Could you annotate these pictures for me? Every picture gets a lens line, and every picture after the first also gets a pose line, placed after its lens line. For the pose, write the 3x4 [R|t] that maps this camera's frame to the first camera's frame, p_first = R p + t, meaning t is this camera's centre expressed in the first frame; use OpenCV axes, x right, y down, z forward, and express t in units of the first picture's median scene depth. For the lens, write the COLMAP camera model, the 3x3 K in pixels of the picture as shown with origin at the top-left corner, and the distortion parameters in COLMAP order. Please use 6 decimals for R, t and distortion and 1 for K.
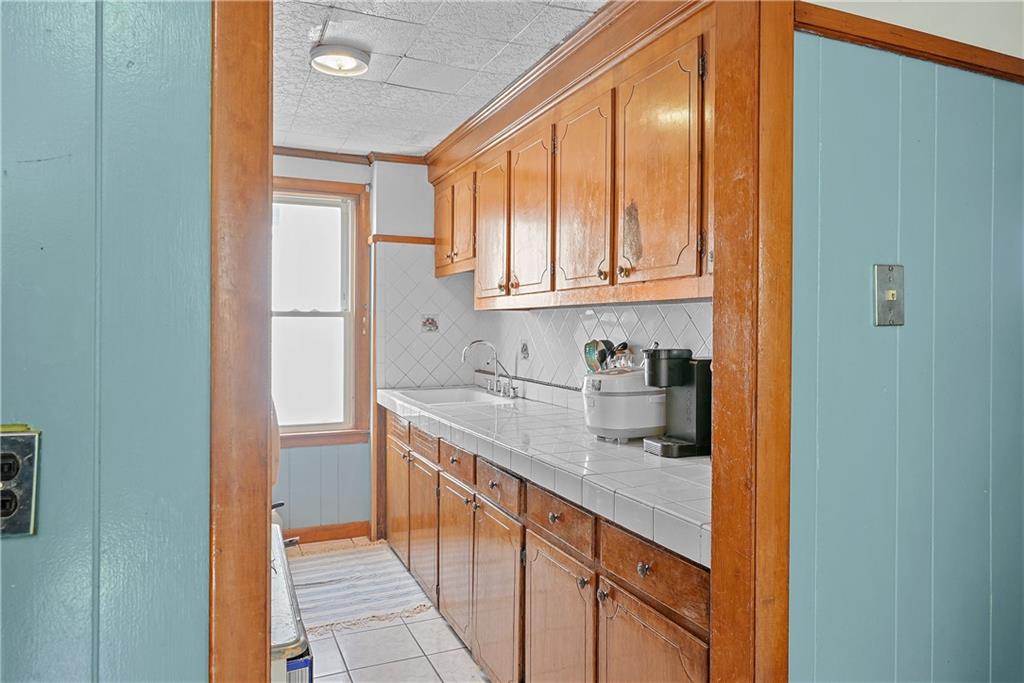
lens RADIAL K [[671.5, 0, 513.4], [0, 671.5, 323.9], [0, 0, 1]] dist [-0.000471, 0.000122]
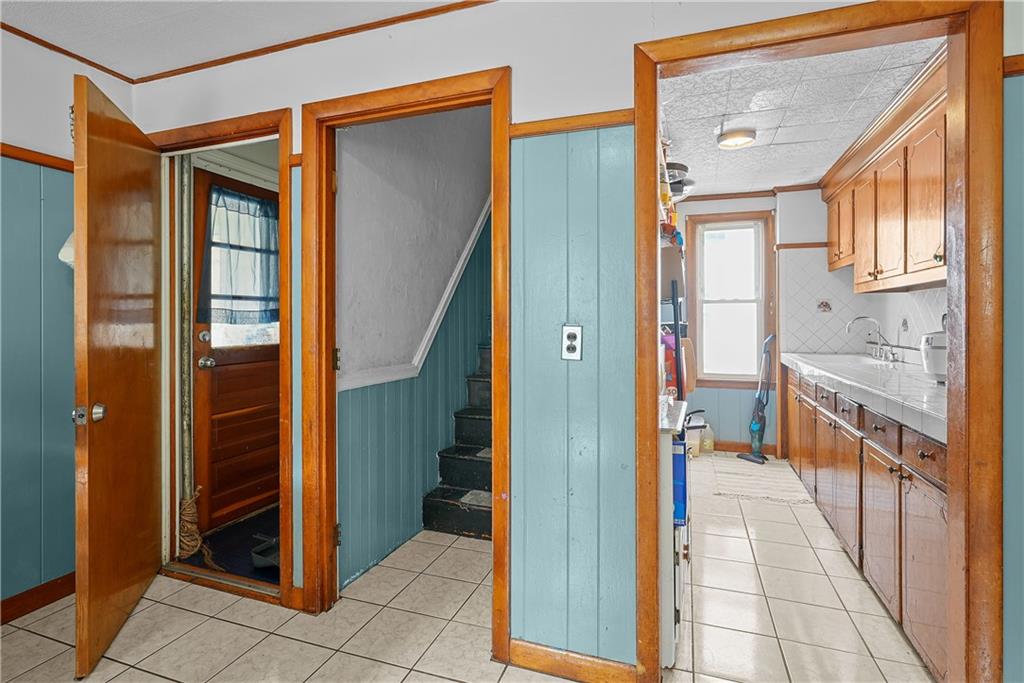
lens RADIAL K [[502.1, 0, 512.9], [0, 502.1, 319.7], [0, 0, 1]] dist [-0.001065, 0.000008]
pose [[0.724985, -0.005170, -0.688746, 0.130151], [0.005665, 0.999983, -0.001542, 0.028084], [0.688742, -0.002784, 0.725001, -0.178150]]
